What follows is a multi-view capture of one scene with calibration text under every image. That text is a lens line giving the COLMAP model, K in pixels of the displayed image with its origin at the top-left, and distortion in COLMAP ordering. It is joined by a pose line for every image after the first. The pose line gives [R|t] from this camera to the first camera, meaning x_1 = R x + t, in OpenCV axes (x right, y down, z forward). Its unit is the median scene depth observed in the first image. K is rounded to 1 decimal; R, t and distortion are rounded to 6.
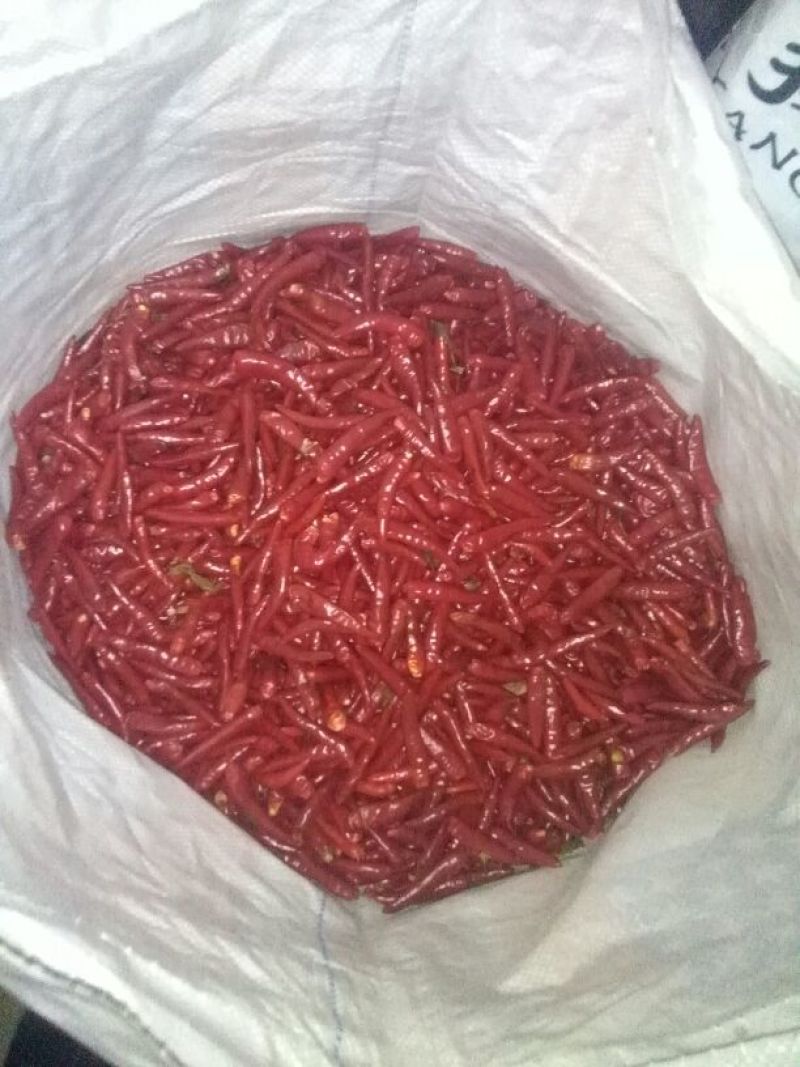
lens RADIAL K [[857.4, 0, 396.4], [0, 857.4, 526.6], [0, 0, 1]] dist [0.095647, -0.146722]
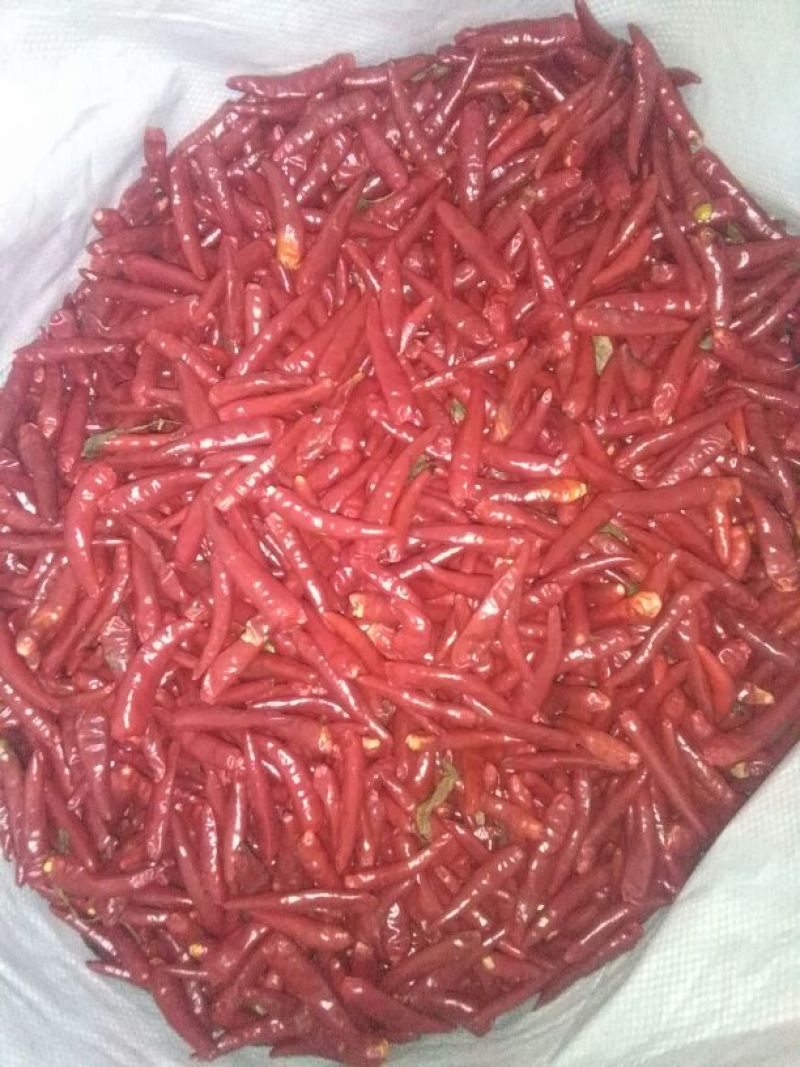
lens RADIAL K [[857.4, 0, 396.4], [0, 857.4, 526.6], [0, 0, 1]] dist [0.095647, -0.146722]
pose [[0.030136, -0.999332, 0.020696, -0.025281], [0.999109, 0.030728, 0.028916, -0.000353], [-0.029532, 0.019806, 0.999368, 0.289979]]
